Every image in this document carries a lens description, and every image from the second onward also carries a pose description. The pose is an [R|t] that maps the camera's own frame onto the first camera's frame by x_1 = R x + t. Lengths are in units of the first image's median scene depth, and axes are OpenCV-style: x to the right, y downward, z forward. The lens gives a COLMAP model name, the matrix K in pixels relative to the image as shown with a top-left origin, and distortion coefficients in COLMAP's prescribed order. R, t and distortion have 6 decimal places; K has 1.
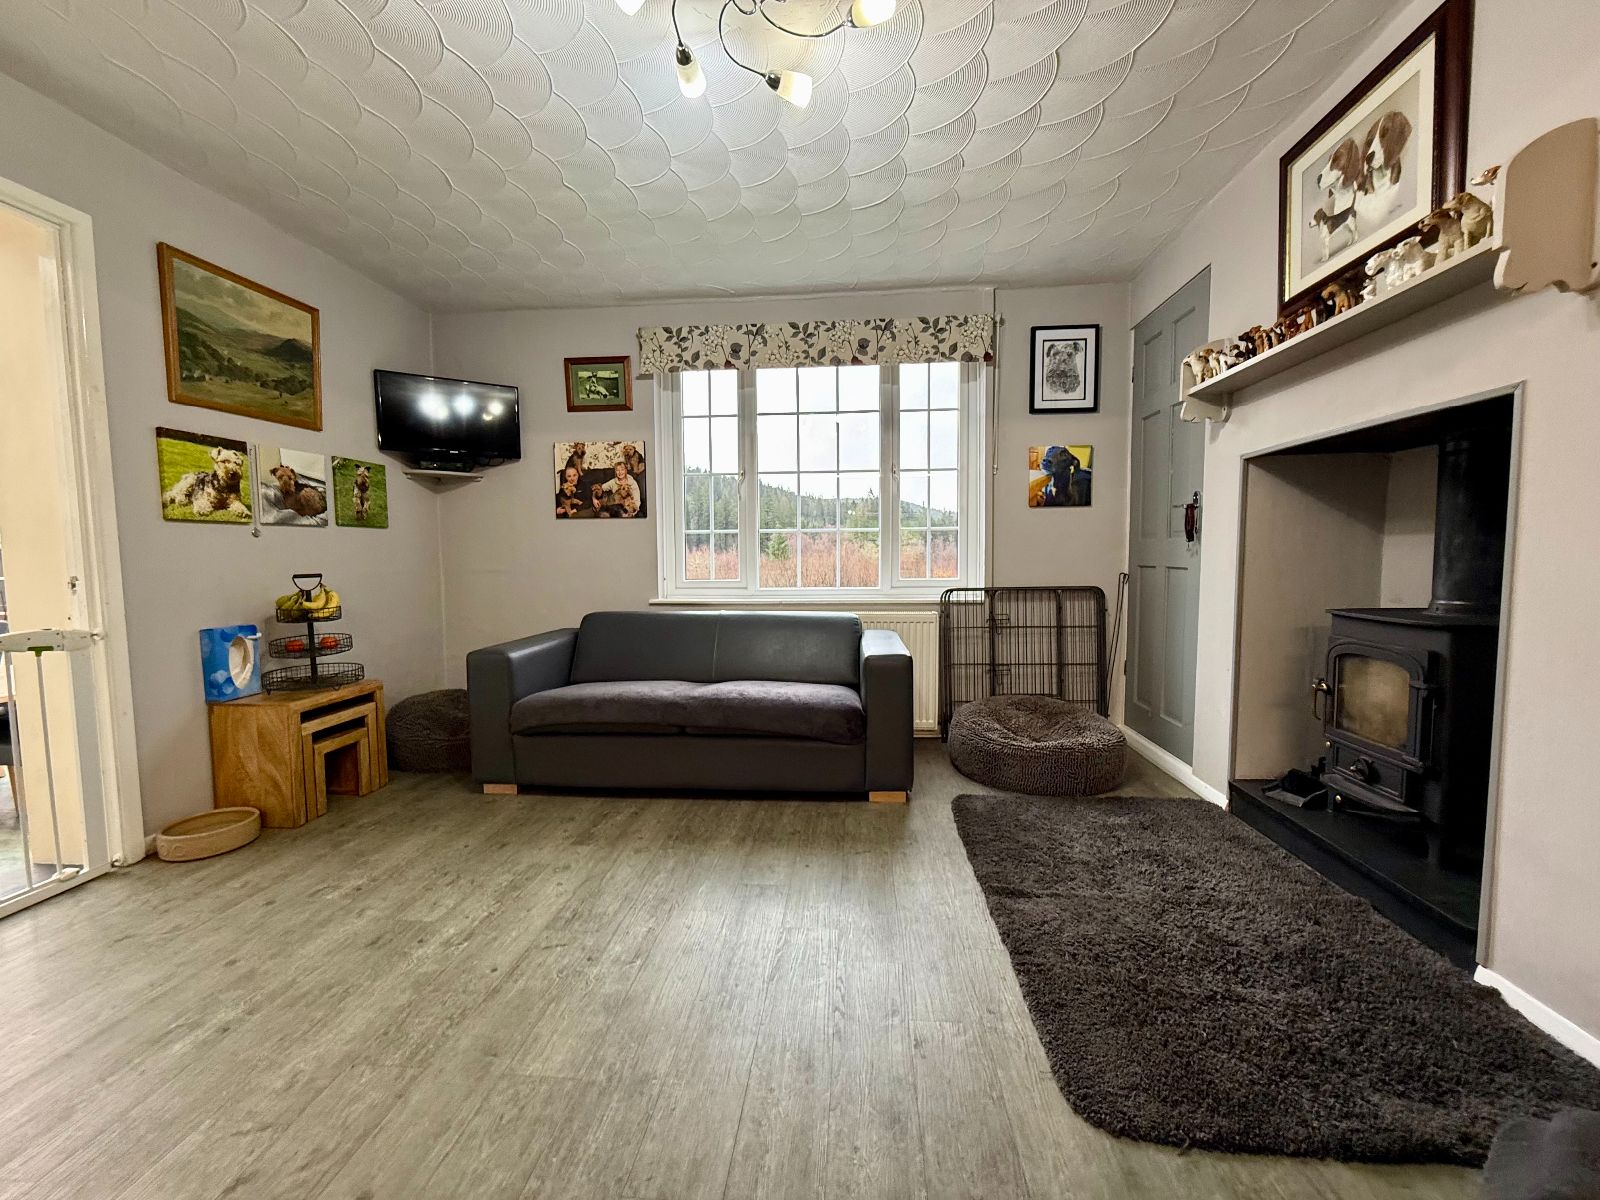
lens RADIAL K [[632.2, 0, 805.3], [0, 632.2, 600.1], [0, 0, 1]] dist [-0.007017, 0.001004]
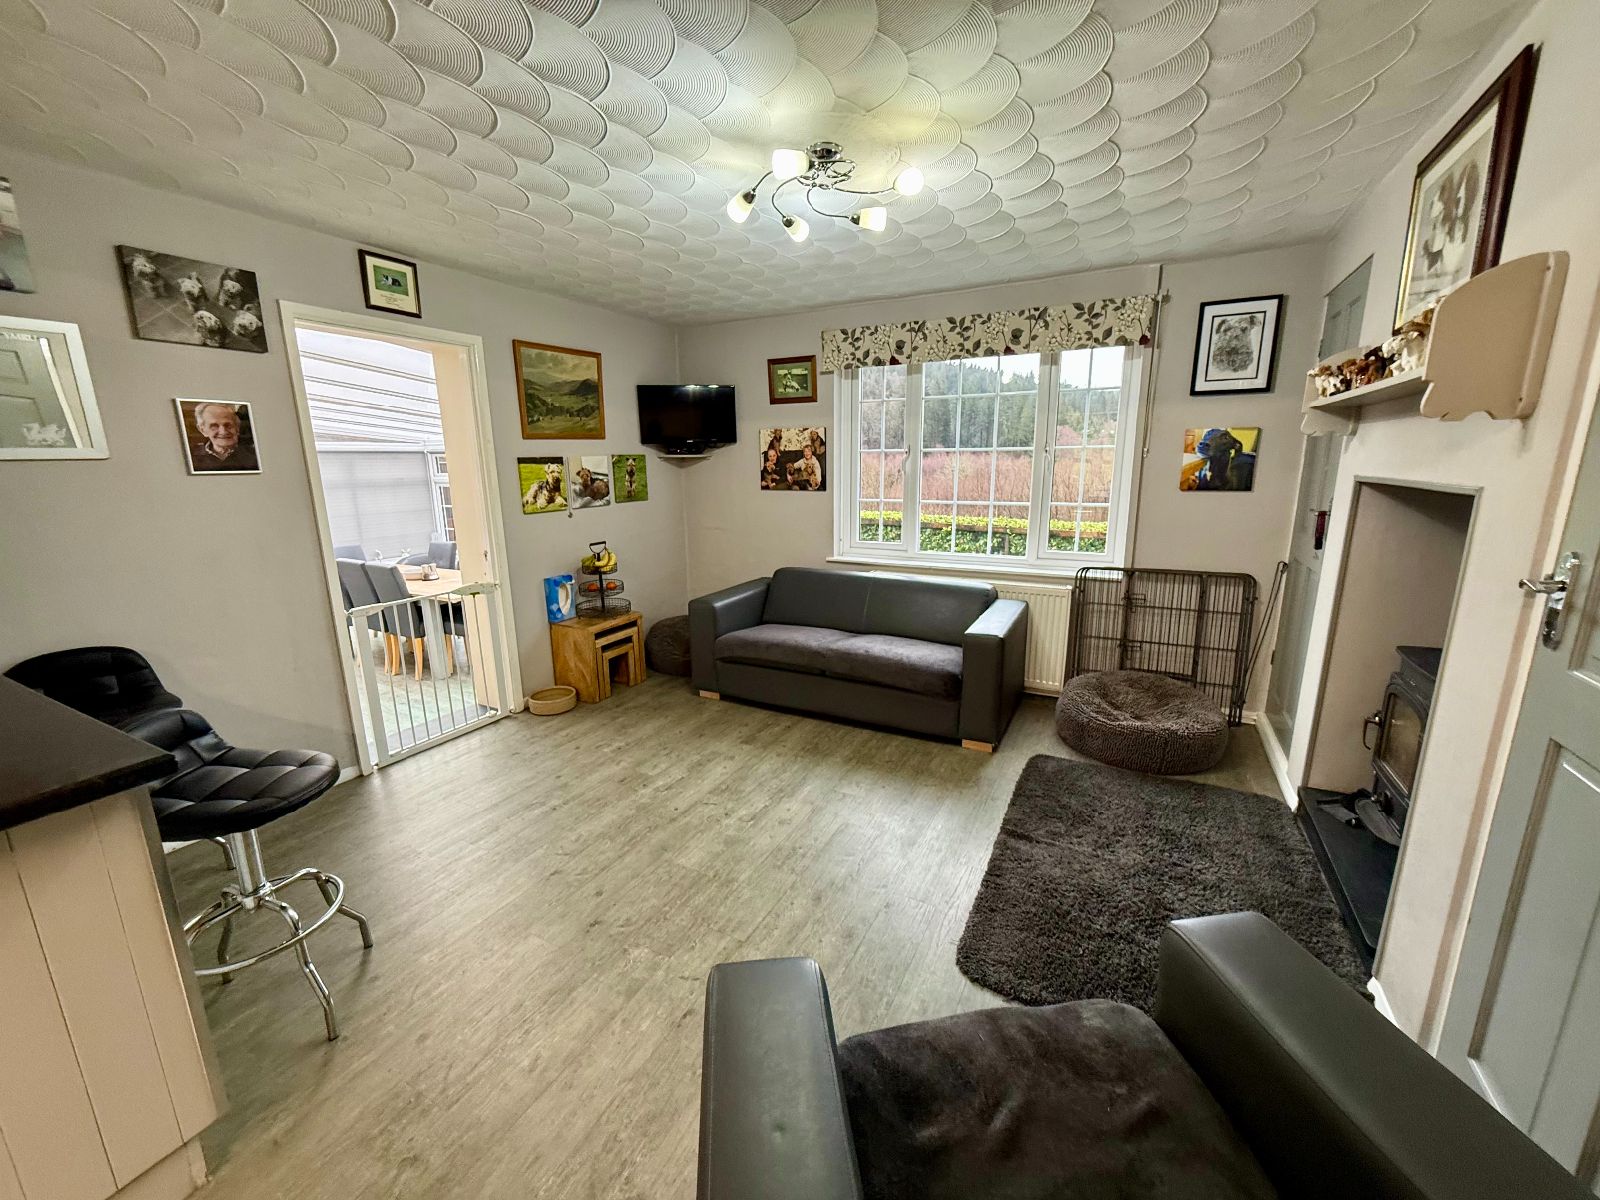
lens RADIAL K [[632.2, 0, 805.3], [0, 632.2, 600.1], [0, 0, 1]] dist [-0.007017, 0.001004]
pose [[0.922599, 0.082458, -0.376845, 0.261895], [-0.024656, 0.987495, 0.155712, -0.154787], [0.384972, -0.134368, 0.913095, -0.222987]]
